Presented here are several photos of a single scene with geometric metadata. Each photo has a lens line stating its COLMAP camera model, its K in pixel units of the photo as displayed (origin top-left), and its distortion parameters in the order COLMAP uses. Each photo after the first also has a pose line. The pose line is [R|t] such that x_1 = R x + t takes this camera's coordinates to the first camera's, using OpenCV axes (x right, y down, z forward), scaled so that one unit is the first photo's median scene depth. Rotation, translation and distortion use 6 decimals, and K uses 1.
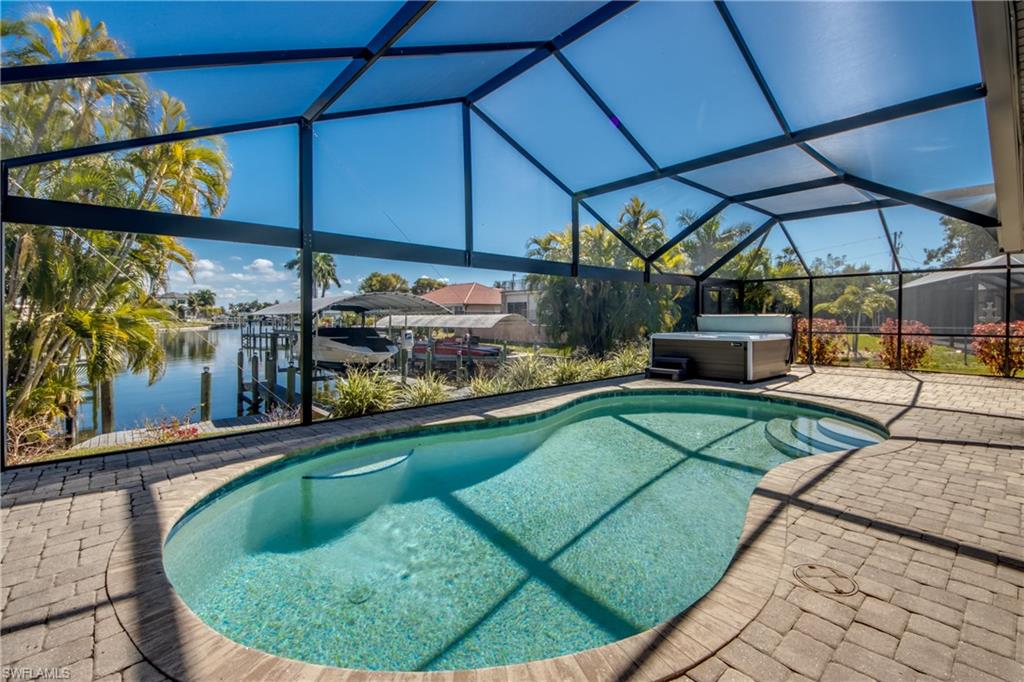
lens RADIAL K [[442.7, 0, 516.6], [0, 442.7, 319.5], [0, 0, 1]] dist [0.016091, -0.002020]
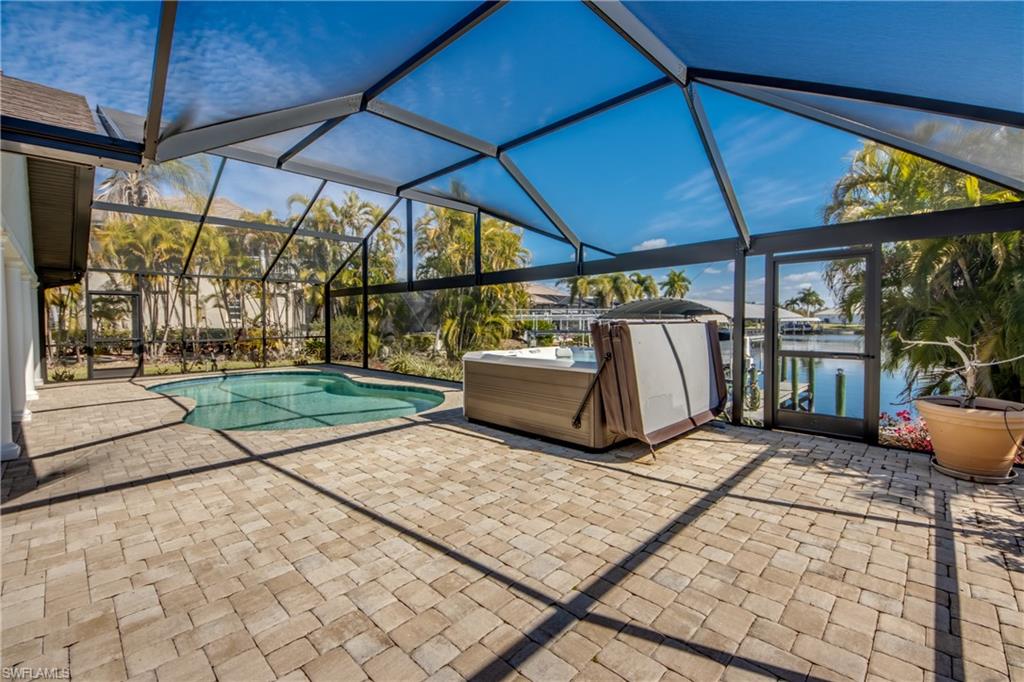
lens RADIAL K [[415.4, 0, 523.7], [0, 415.4, 332.4], [0, 0, 1]] dist [0.001083, 0.000028]
pose [[0.095345, 0.025621, -0.995114, 1.161901], [0.000289, 0.999668, 0.025766, -0.010710], [0.995444, -0.002744, 0.095306, 1.027007]]
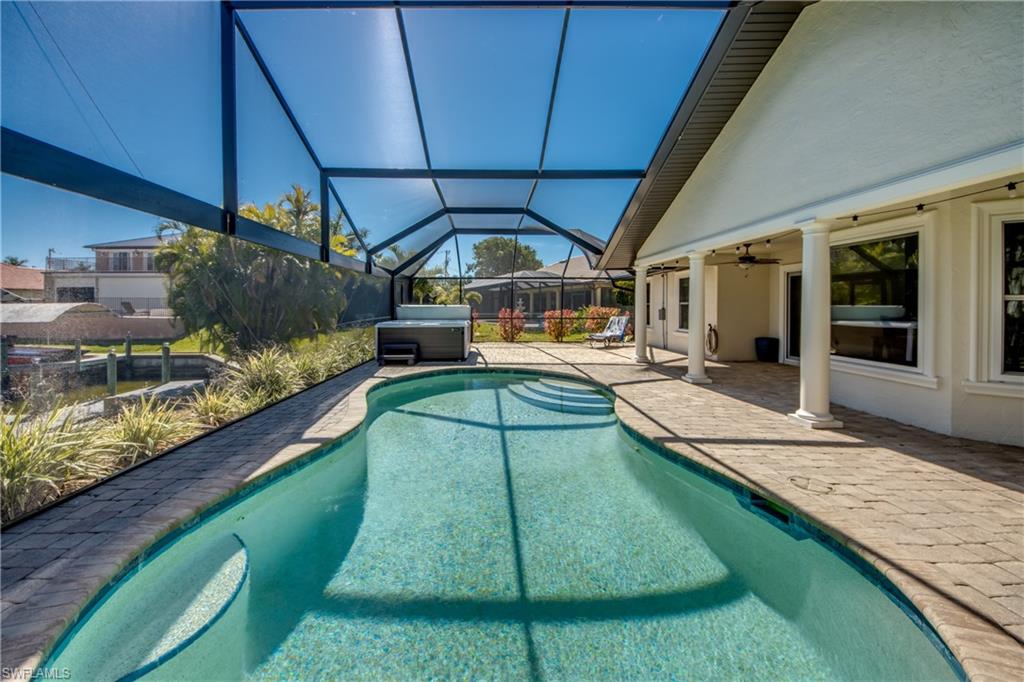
lens RADIAL K [[392.1, 0, 477.1], [0, 392.1, 310.1], [0, 0, 1]] dist [0.004581, -0.004263]
pose [[0.667678, -0.004869, 0.744434, -0.252342], [0.003440, 0.999988, 0.003455, -0.000553], [-0.744442, 0.000253, 0.667687, 0.239722]]
